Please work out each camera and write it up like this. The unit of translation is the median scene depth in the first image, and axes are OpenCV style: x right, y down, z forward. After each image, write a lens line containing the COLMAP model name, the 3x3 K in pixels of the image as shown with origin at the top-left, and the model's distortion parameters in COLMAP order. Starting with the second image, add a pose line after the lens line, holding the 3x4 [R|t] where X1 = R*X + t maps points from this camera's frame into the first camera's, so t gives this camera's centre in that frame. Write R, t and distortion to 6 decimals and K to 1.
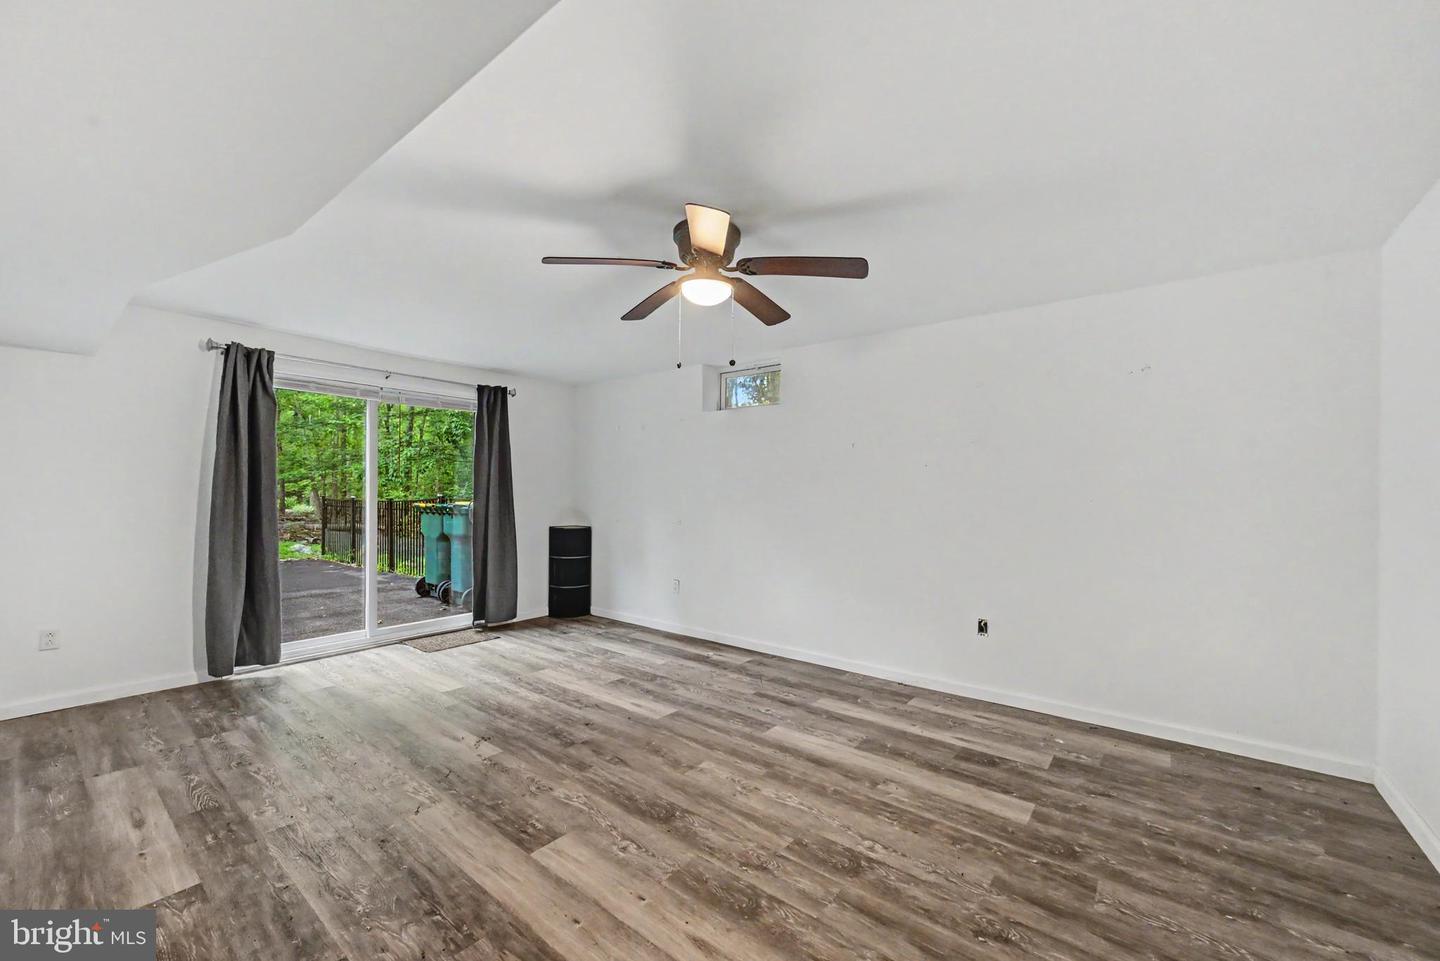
lens RADIAL K [[570.0, 0, 731.1], [0, 570.0, 484.5], [0, 0, 1]] dist [-0.002857, -0.000566]
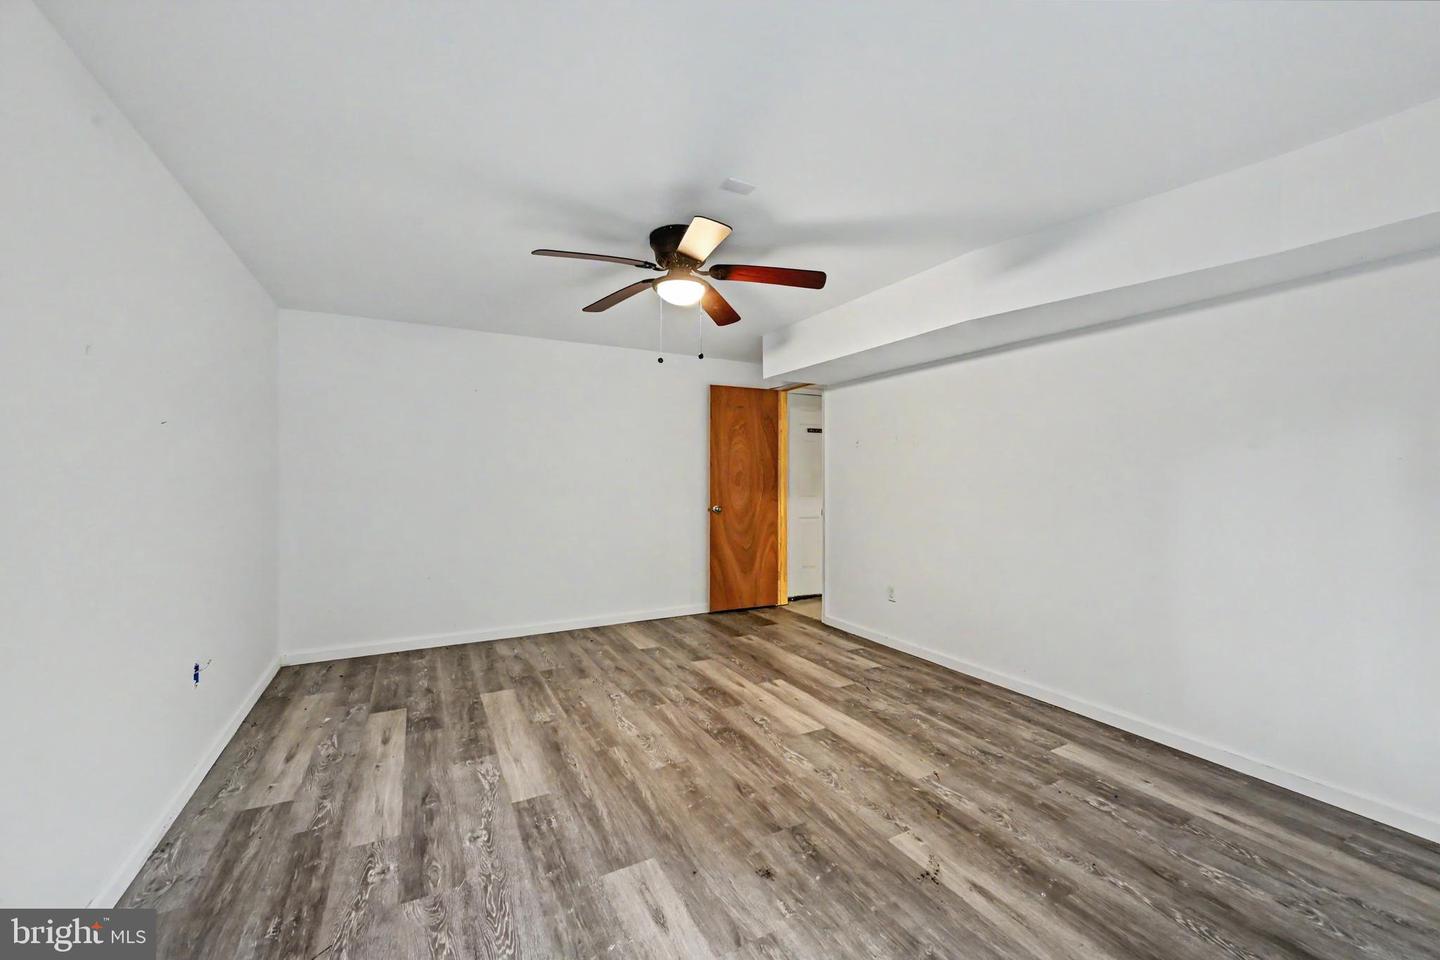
lens RADIAL K [[570.0, 0, 731.1], [0, 570.0, 484.0], [0, 0, 1]] dist [-0.002857, -0.000566]
pose [[-0.920482, -0.010468, 0.390645, -0.556588], [-0.011351, 0.999936, 0.000048, 0.029586], [-0.390620, -0.004390, -0.920541, 1.954483]]
